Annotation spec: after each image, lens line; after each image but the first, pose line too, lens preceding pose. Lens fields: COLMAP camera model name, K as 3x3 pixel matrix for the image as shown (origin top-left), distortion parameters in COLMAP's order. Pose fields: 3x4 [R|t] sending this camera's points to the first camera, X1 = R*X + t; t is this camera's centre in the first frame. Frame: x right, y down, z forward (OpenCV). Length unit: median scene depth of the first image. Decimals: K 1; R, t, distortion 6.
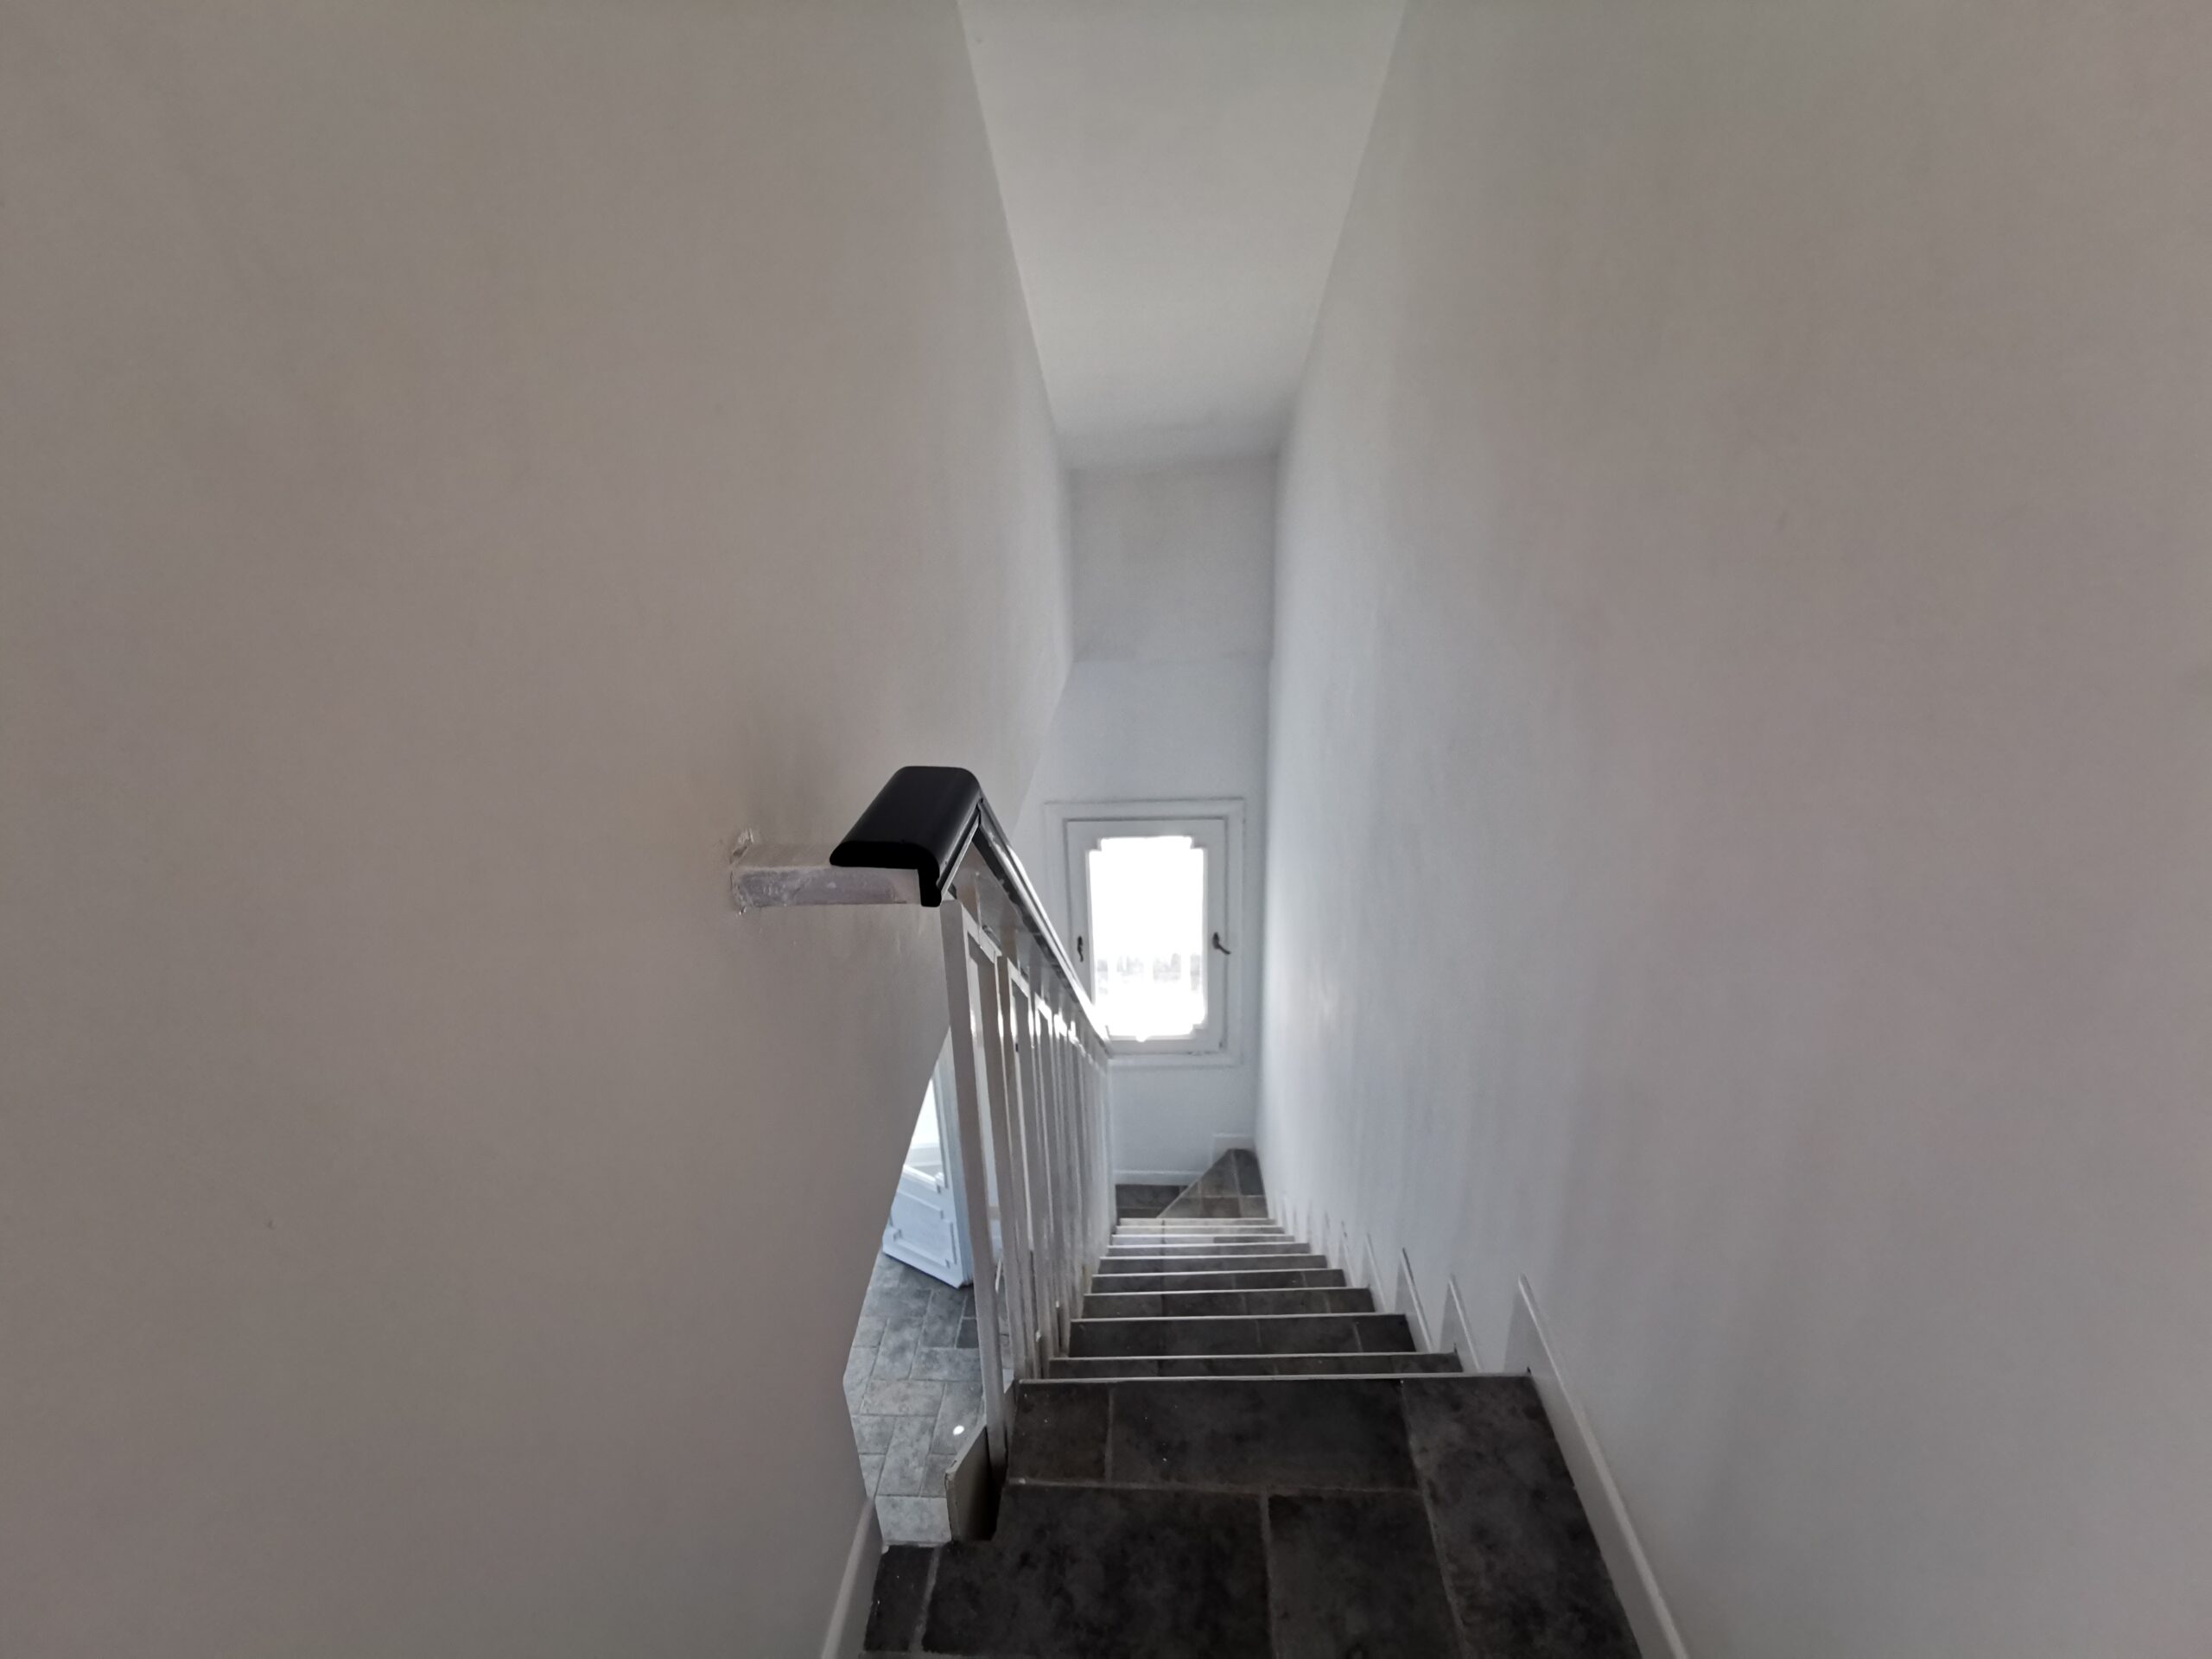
lens RADIAL K [[1017.1, 0, 1114.3], [0, 1017.1, 832.1], [0, 0, 1]] dist [0.002135, 0.000334]
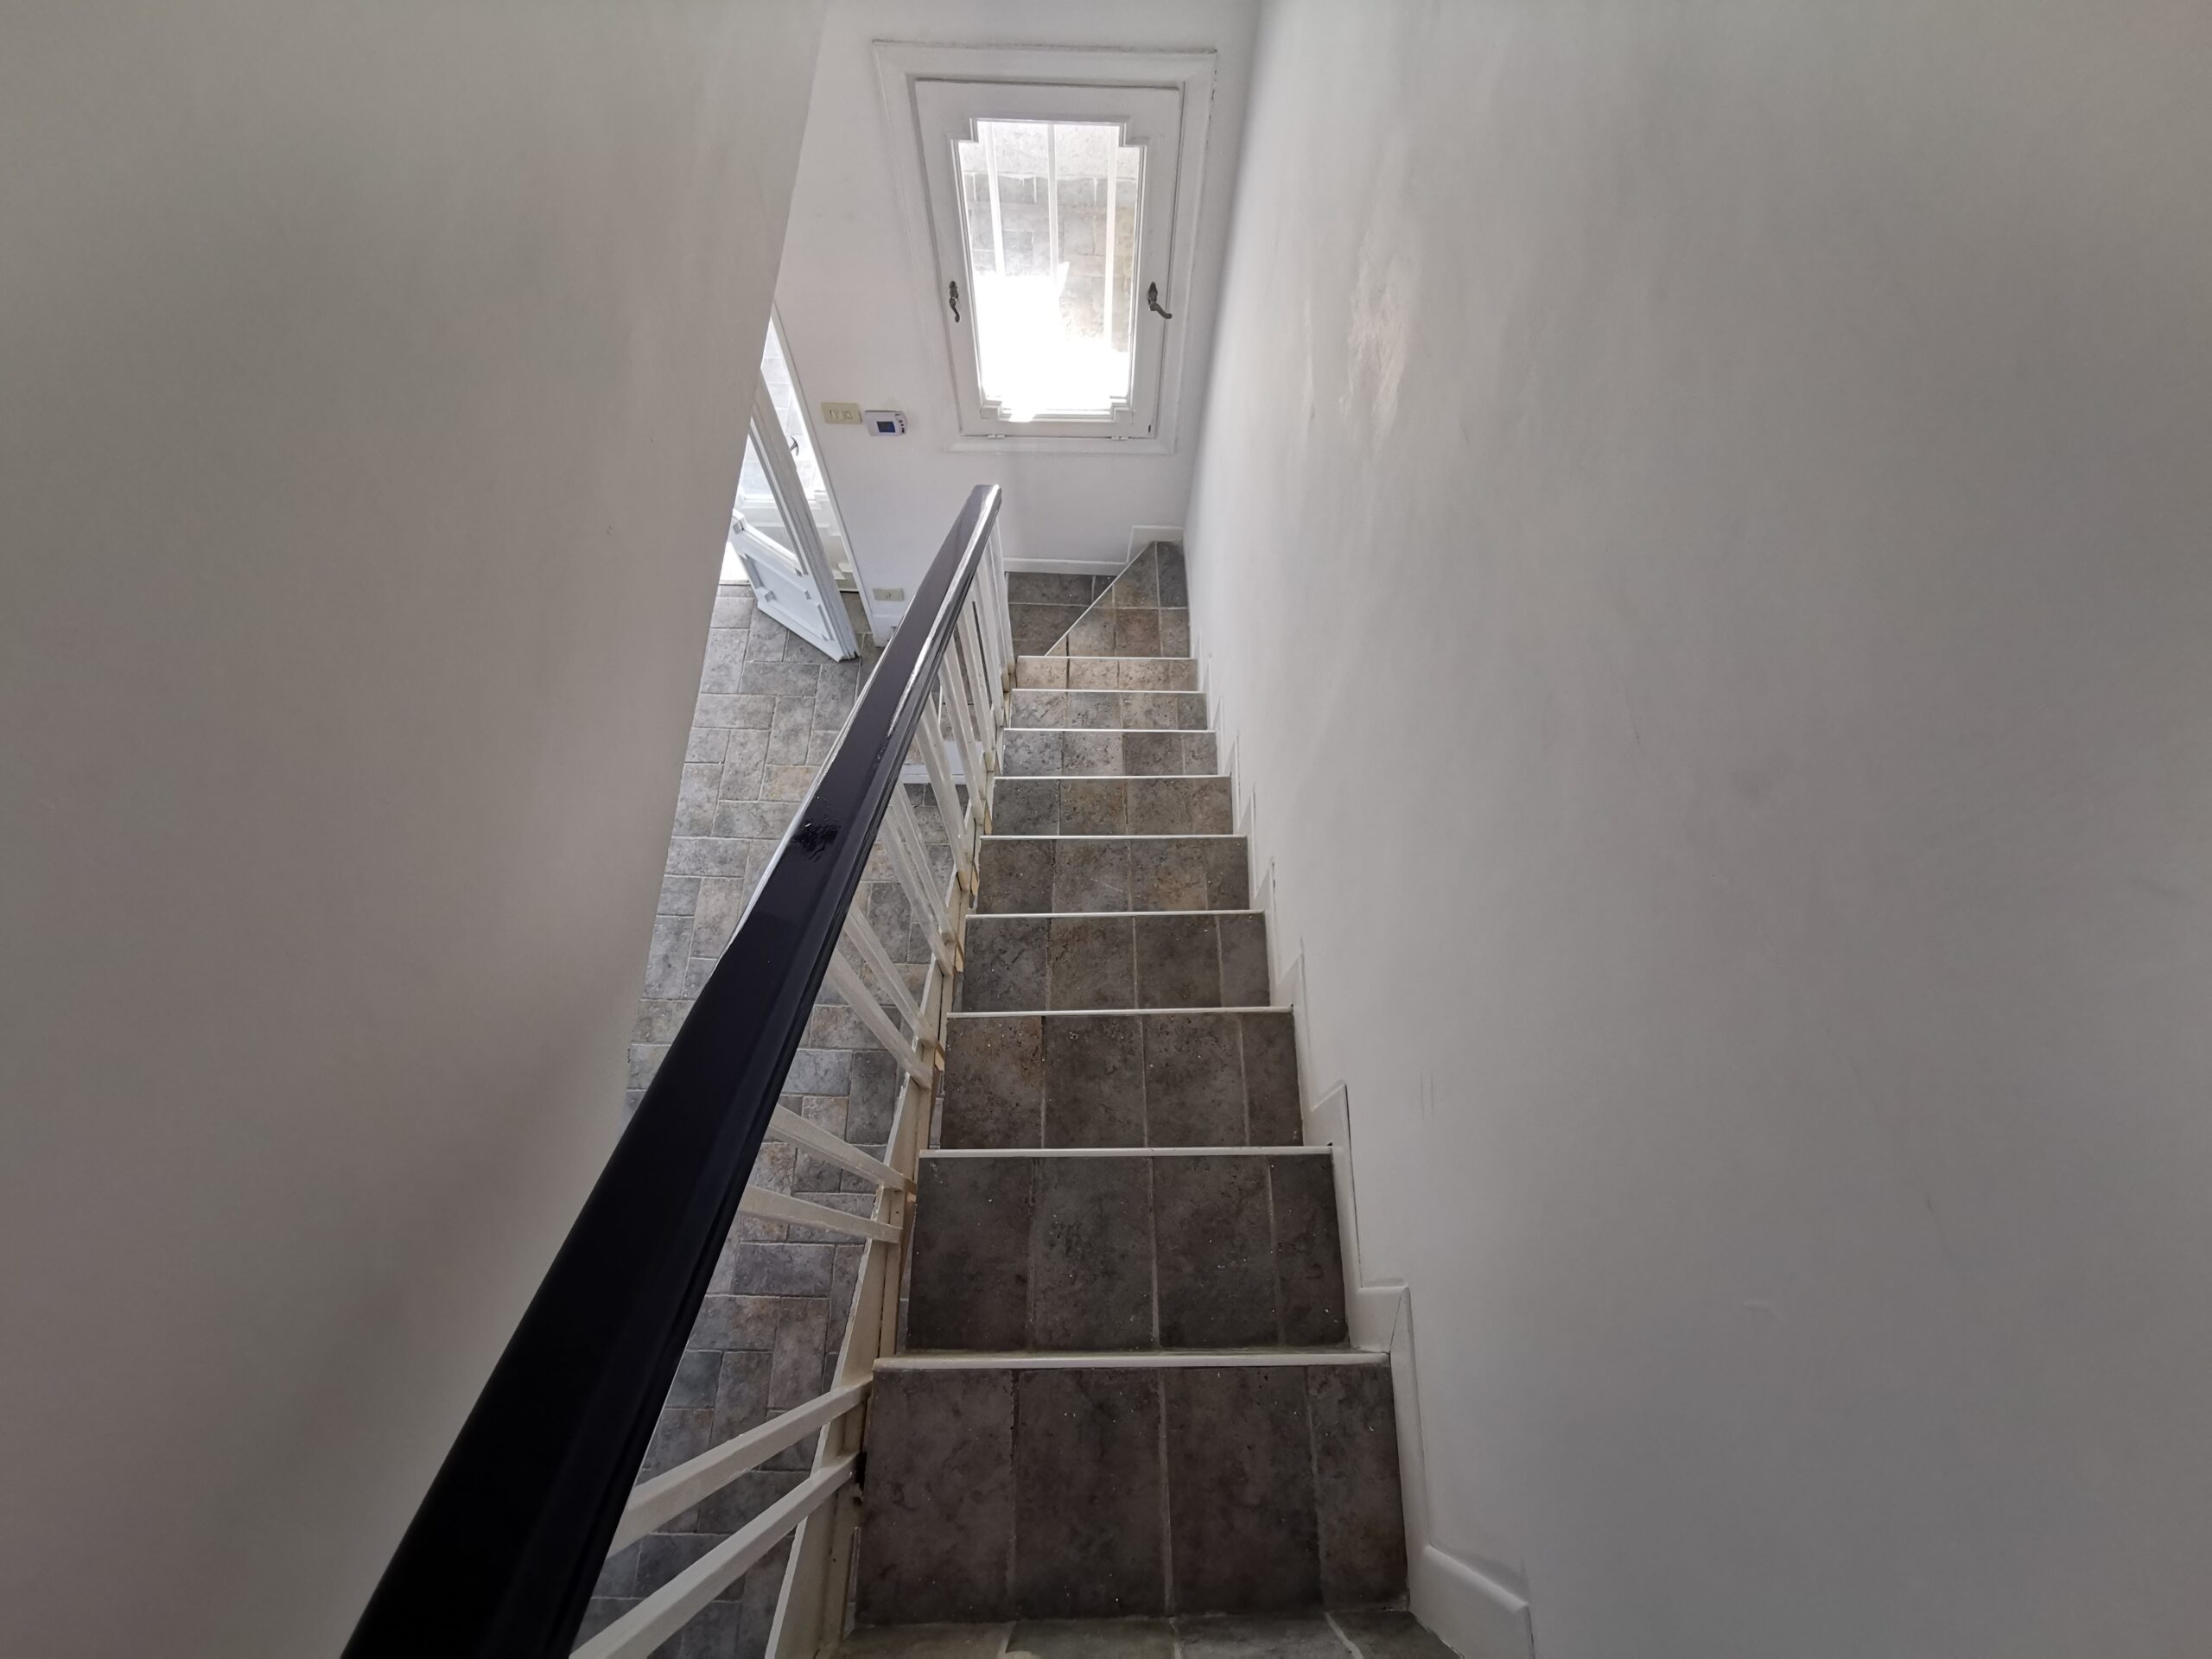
lens RADIAL K [[1017.1, 0, 1114.3], [0, 1017.1, 832.1], [0, 0, 1]] dist [0.002135, 0.000334]
pose [[0.997555, -0.004362, 0.069746, 0.023755], [-0.045484, 0.717183, 0.695399, -0.106052], [-0.053054, -0.696871, 0.715231, 0.248898]]
